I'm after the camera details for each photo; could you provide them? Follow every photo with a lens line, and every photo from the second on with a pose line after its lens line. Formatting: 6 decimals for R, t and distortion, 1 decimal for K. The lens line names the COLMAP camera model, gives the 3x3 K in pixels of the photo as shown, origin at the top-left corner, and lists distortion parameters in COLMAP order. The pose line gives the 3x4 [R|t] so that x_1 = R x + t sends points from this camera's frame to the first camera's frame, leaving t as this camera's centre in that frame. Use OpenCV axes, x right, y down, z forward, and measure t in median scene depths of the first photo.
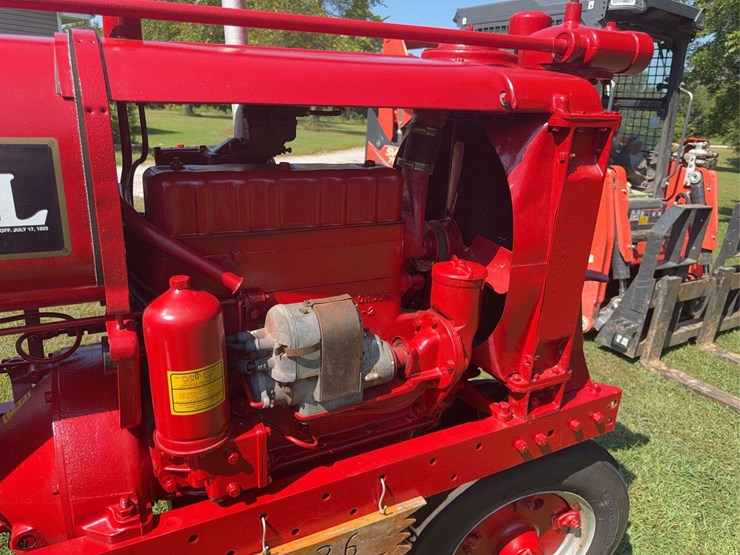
lens RADIAL K [[528.7, 0, 370.0], [0, 528.7, 277.5], [0, 0, 1]] dist [0.093755, -0.144890]
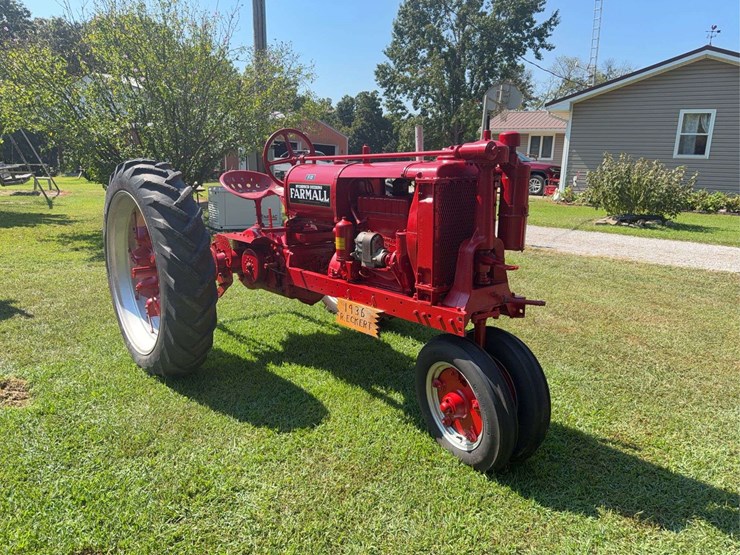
lens RADIAL K [[529.3, 0, 368.1], [0, 529.3, 276.7], [0, 0, 1]] dist [0.018063, -0.023773]
pose [[0.221745, 0.153113, -0.963008, 3.207428], [-0.307517, 0.948178, 0.079946, 0.046288], [0.925345, 0.278414, 0.257339, 0.186431]]
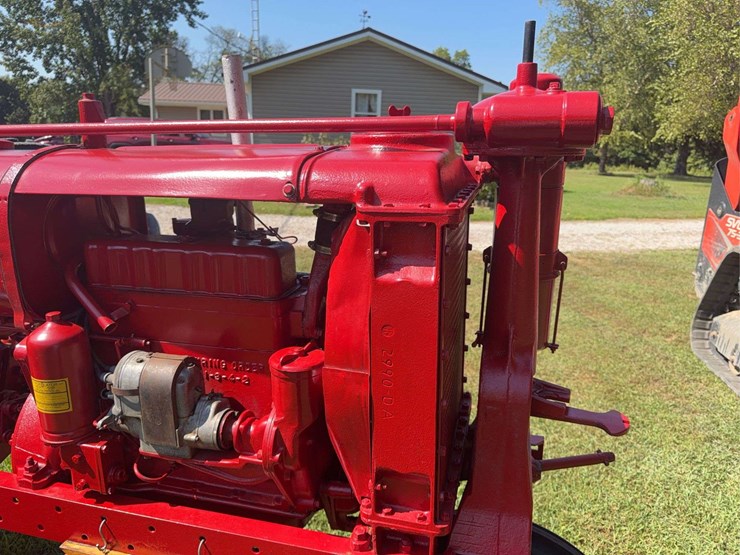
lens RADIAL K [[532.4, 0, 370.7], [0, 532.4, 272.1], [0, 0, 1]] dist [0.013742, -0.019033]
pose [[0.741193, 0.115061, -0.661357, 0.991347], [-0.188027, 0.981349, -0.039992, -0.173352], [0.644421, 0.153995, 0.749004, 0.393235]]
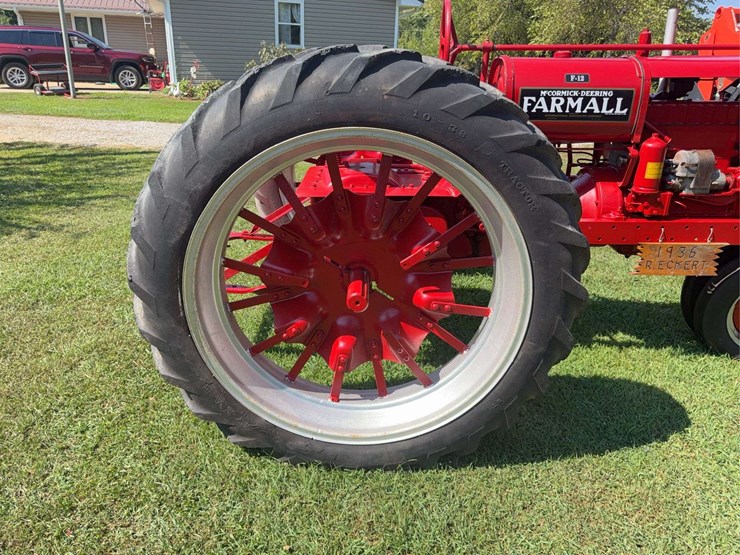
lens RADIAL K [[529.3, 0, 368.1], [0, 529.3, 276.7], [0, 0, 1]] dist [0.018063, -0.023773]
pose [[0.885698, 0.139493, -0.442810, -0.295624], [-0.117421, 0.990090, 0.077034, 0.662905], [0.449167, -0.016233, 0.893300, -2.147611]]
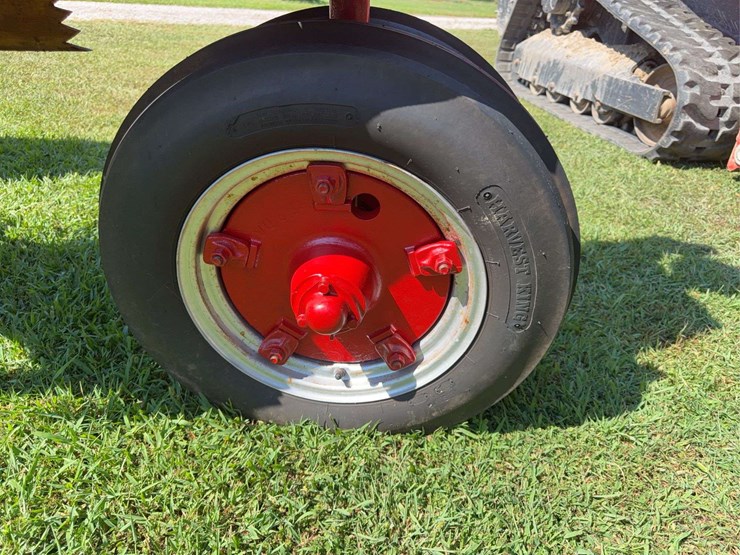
lens RADIAL K [[526.0, 0, 370.0], [0, 526.0, 277.5], [0, 0, 1]] dist [0.076591, -0.110936]
pose [[0.933008, 0.167299, -0.318601, 0.805766], [-0.109312, 0.975285, 0.192014, 0.642699], [0.342850, -0.144324, 0.928237, 0.848601]]
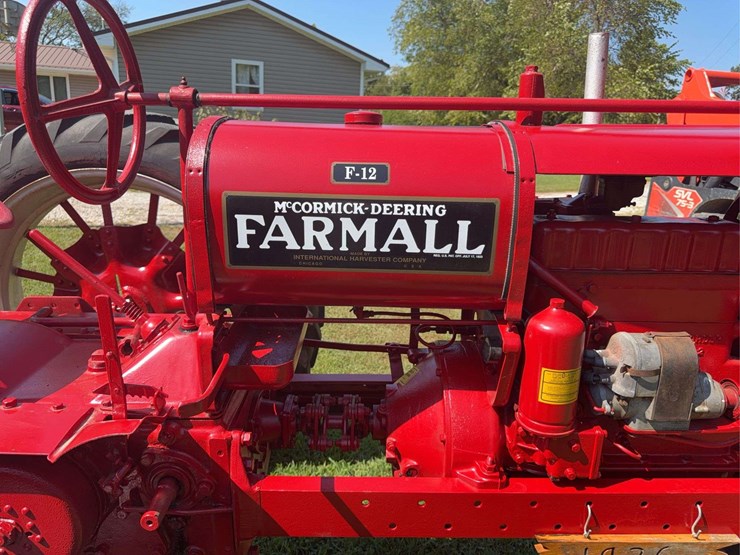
lens RADIAL K [[532.4, 0, 370.7], [0, 532.4, 272.1], [0, 0, 1]] dist [0.013742, -0.019033]
pose [[0.896379, 0.096468, -0.432664, -0.169848], [-0.126484, 0.991118, -0.041063, 0.037606], [0.424860, 0.091533, 0.900620, -0.344168]]
